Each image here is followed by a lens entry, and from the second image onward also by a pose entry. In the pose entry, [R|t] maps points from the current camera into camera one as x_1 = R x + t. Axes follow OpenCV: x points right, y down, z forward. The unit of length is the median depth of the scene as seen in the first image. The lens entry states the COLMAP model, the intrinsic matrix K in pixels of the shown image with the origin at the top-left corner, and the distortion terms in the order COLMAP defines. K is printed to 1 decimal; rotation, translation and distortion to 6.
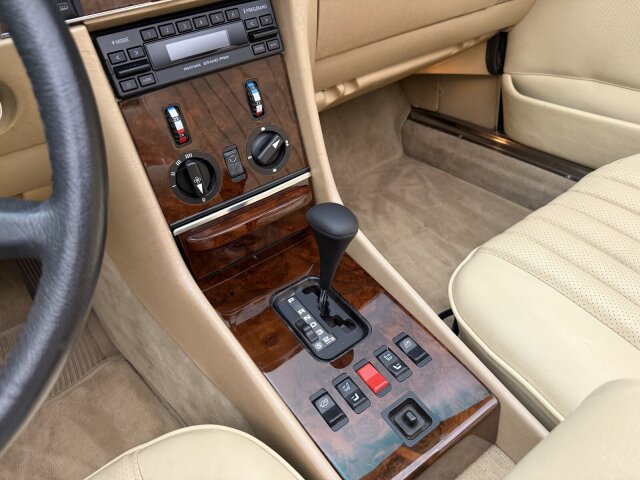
lens RADIAL K [[464.0, 0, 321.6], [0, 464.0, 242.5], [0, 0, 1]] dist [0.026985, -0.050468]
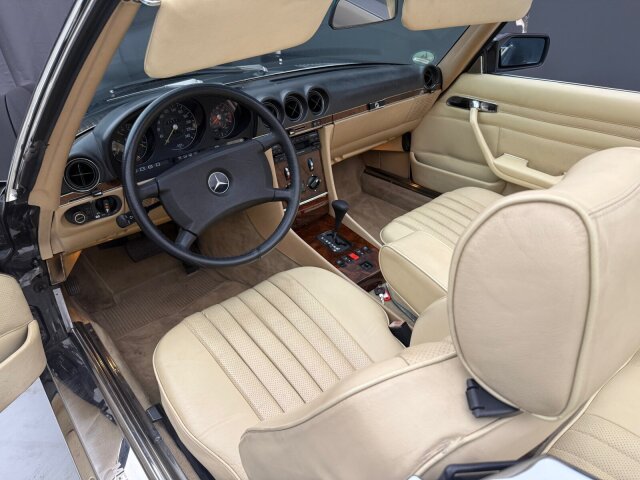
lens RADIAL K [[464.0, 0, 317.9], [0, 464.0, 252.7], [0, 0, 1]] dist [0.026985, -0.050468]
pose [[0.996296, 0.004490, 0.085875, -0.251299], [0.002705, 0.996505, -0.083486, 0.336214], [-0.085950, 0.083409, 0.992802, -1.287840]]
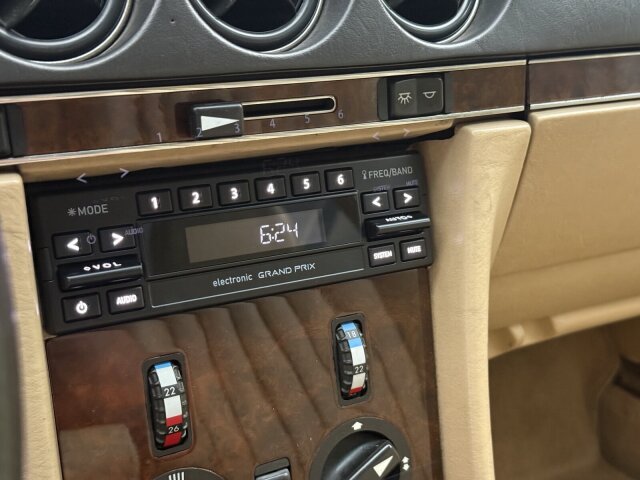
lens RADIAL K [[915.3, 0, 318.1], [0, 915.3, 242.4], [0, 0, 1]] dist [0.171493, 0.000000]
pose [[0.988286, 0.133245, -0.074406, -0.093048], [-0.150137, 0.936327, -0.317412, -0.099652], [0.027374, 0.324865, 0.945364, 0.119265]]
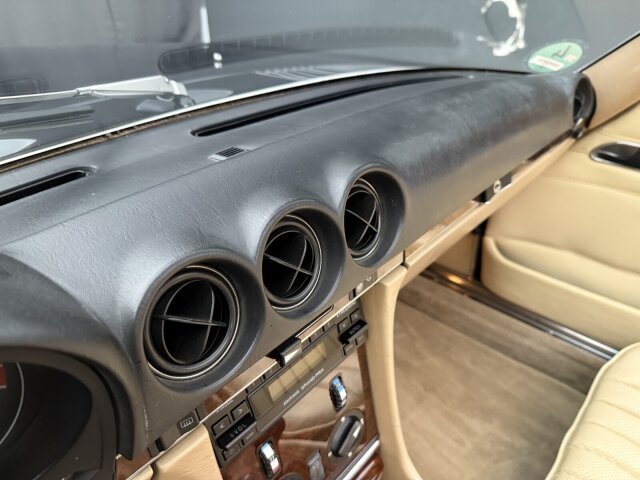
lens RADIAL K [[464.0, 0, 323.1], [0, 464.0, 240.6], [0, 0, 1]] dist [0.026985, -0.050468]
pose [[0.973454, -0.044123, 0.224589, -0.266844], [0.063624, 0.994735, -0.080344, -0.394180], [-0.219862, 0.092501, 0.971136, 0.088190]]
